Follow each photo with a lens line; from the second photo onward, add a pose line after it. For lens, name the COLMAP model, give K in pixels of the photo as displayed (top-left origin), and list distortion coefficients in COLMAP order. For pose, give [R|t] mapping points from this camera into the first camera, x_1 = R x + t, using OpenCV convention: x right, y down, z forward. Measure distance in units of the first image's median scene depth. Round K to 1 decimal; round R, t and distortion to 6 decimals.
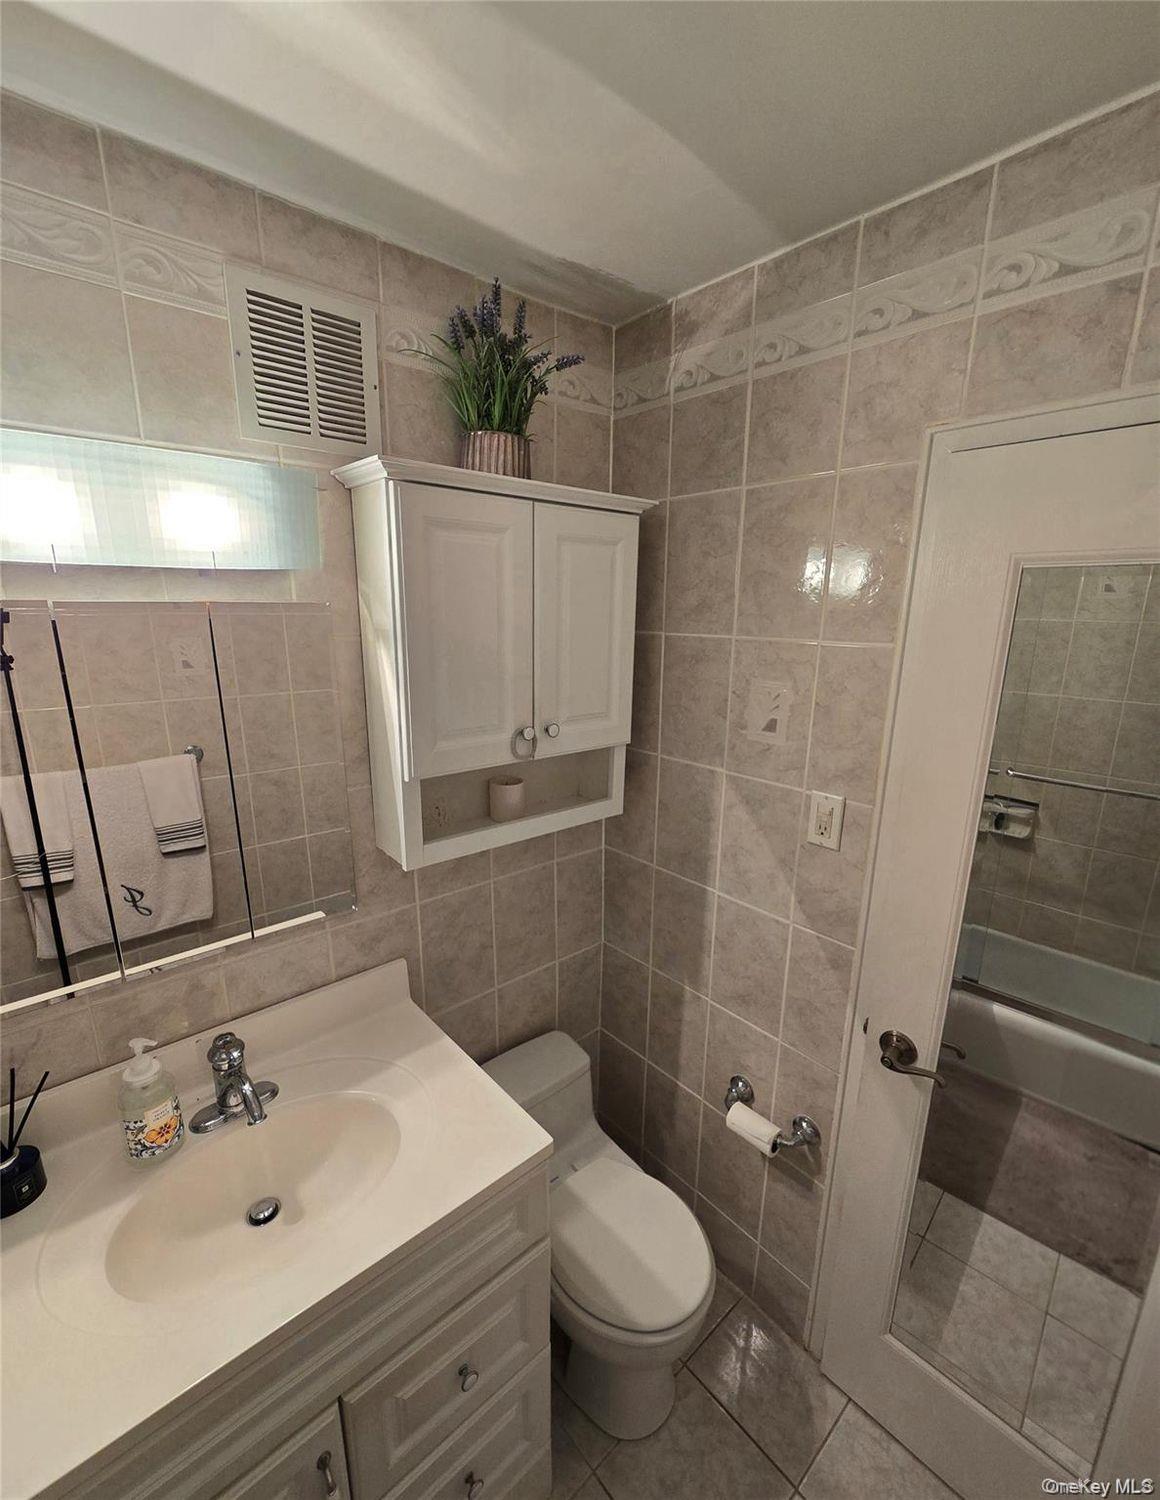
lens RADIAL K [[636.3, 0, 587.6], [0, 636.3, 779.6], [0, 0, 1]] dist [-0.003201, -0.000242]
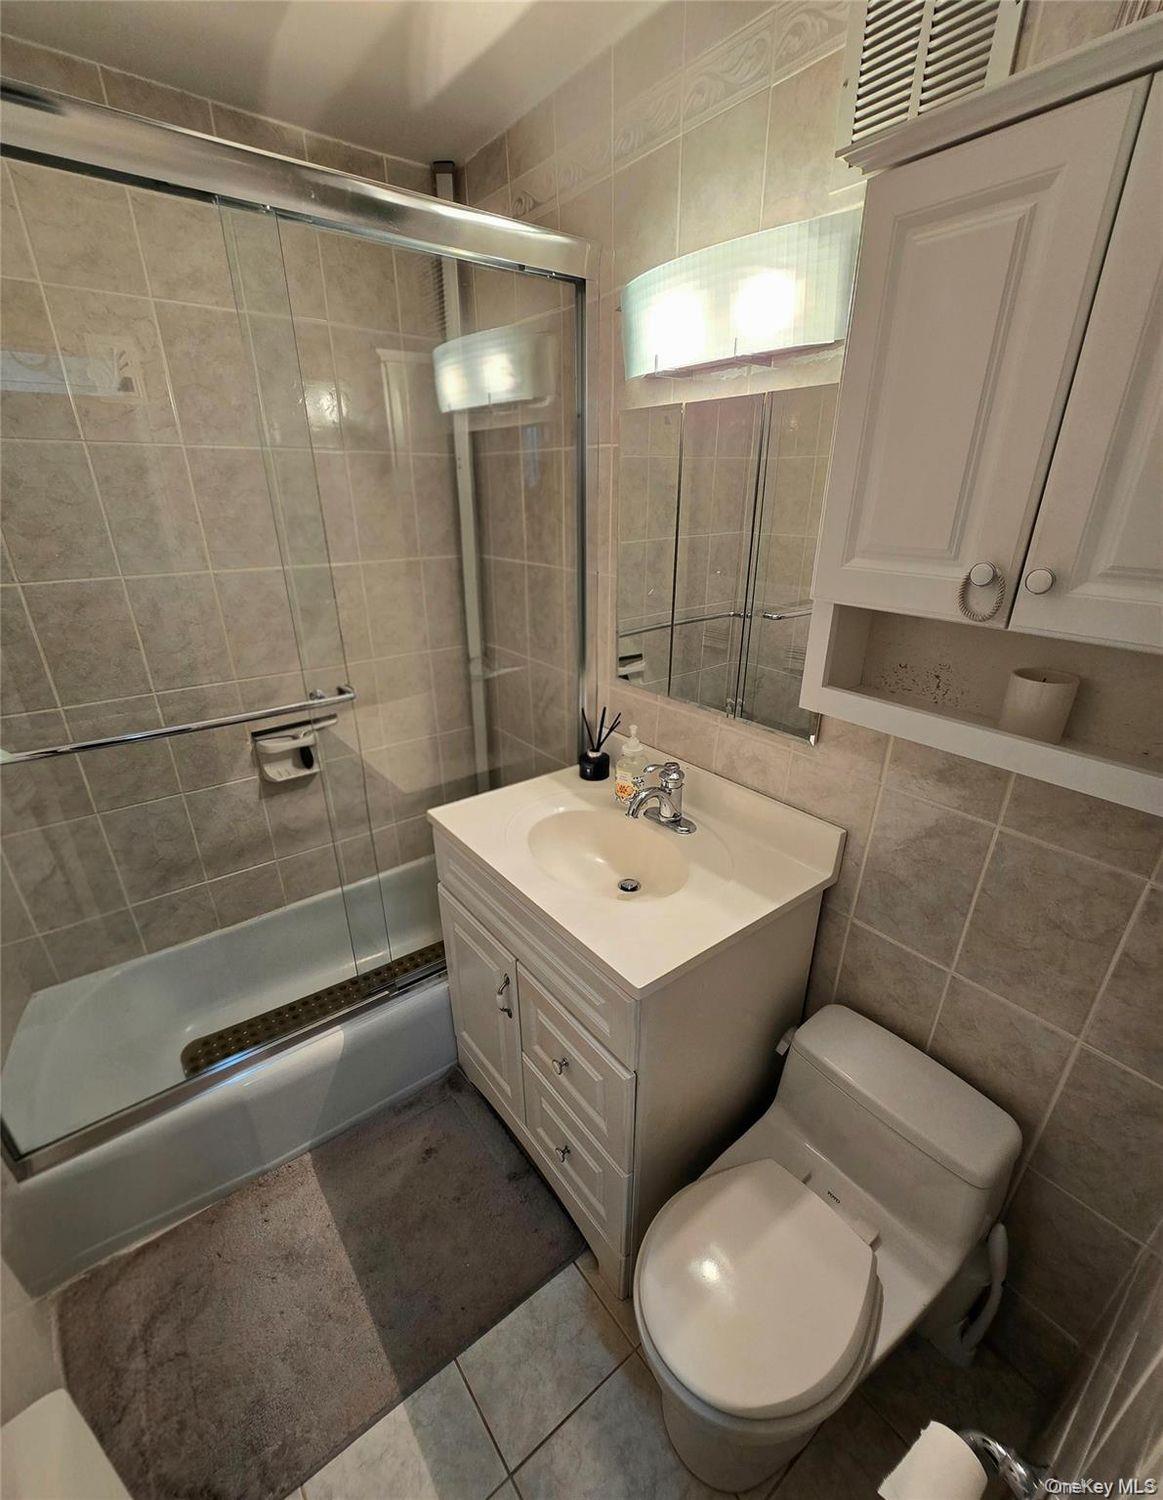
lens RADIAL K [[636.3, 0, 589.1], [0, 636.3, 779.6], [0, 0, 1]] dist [-0.003201, -0.000242]
pose [[-0.057037, 0.409421, -0.910561, 0.679708], [-0.266553, 0.872693, 0.409092, -0.061358], [0.962131, 0.266047, 0.059356, 0.802323]]
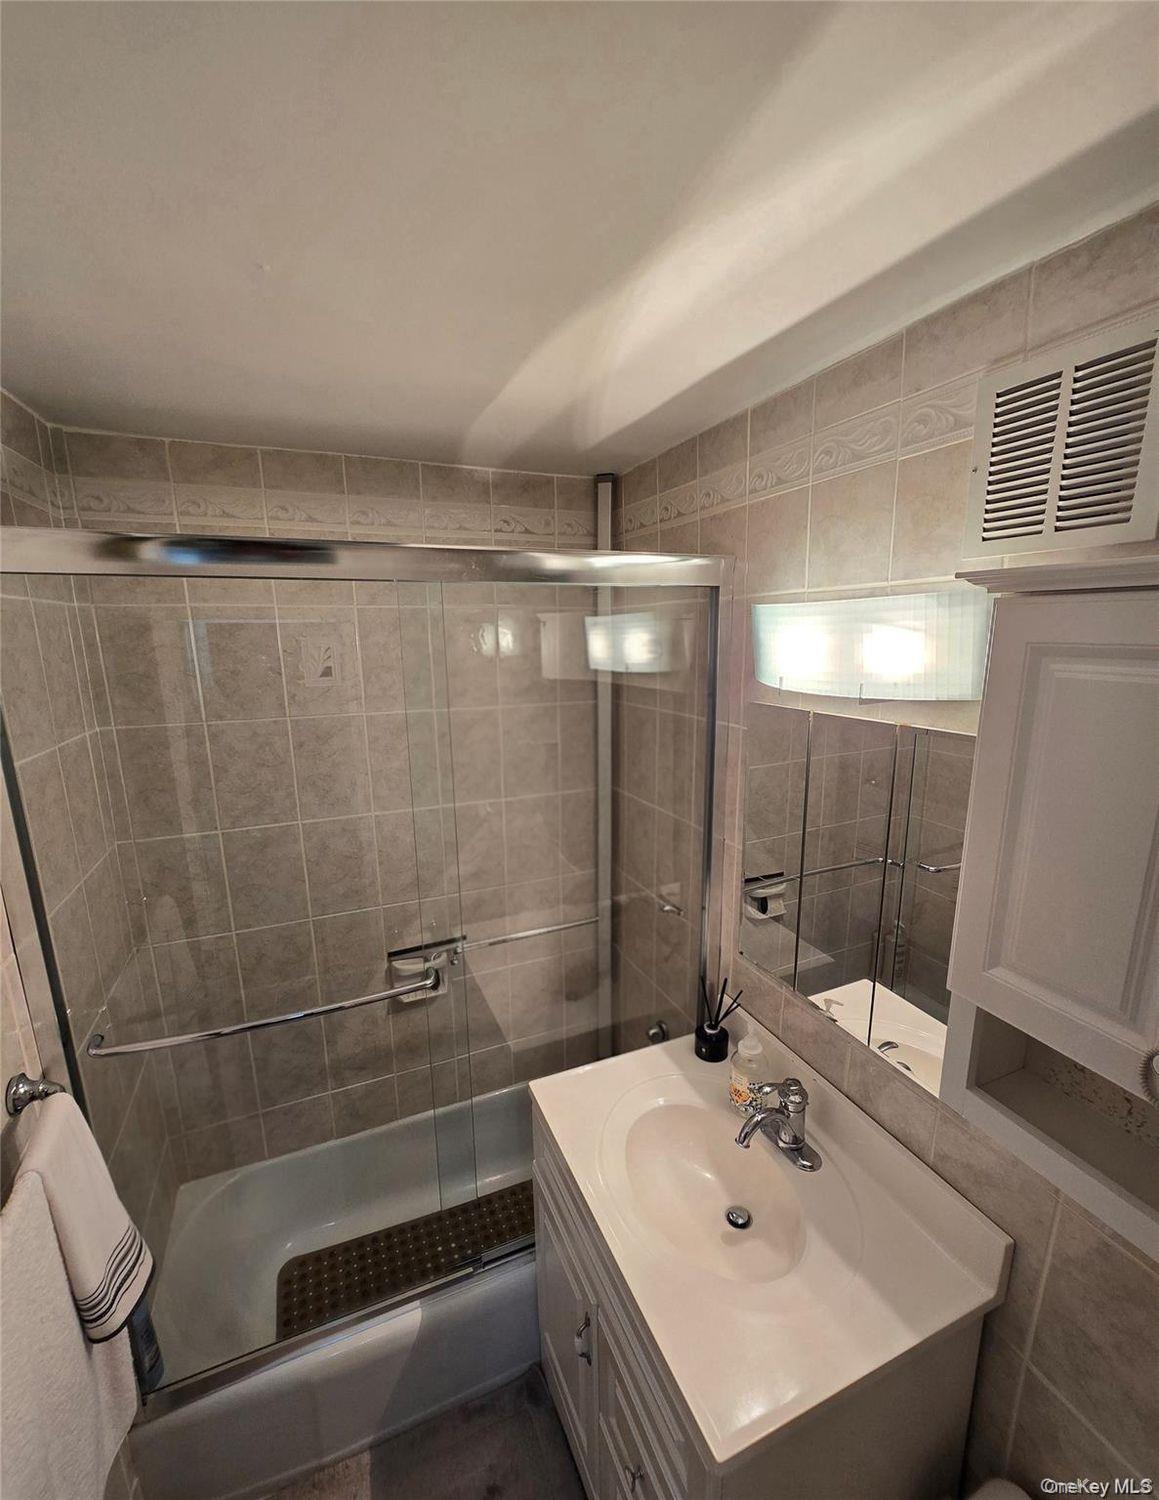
lens RADIAL K [[636.3, 0, 587.1], [0, 636.3, 779.6], [0, 0, 1]] dist [-0.003201, -0.000242]
pose [[-0.305148, 0.214035, -0.927941, 0.524076], [-0.241053, 0.925322, 0.292700, -0.369220], [0.921292, 0.313000, -0.230766, 0.784397]]
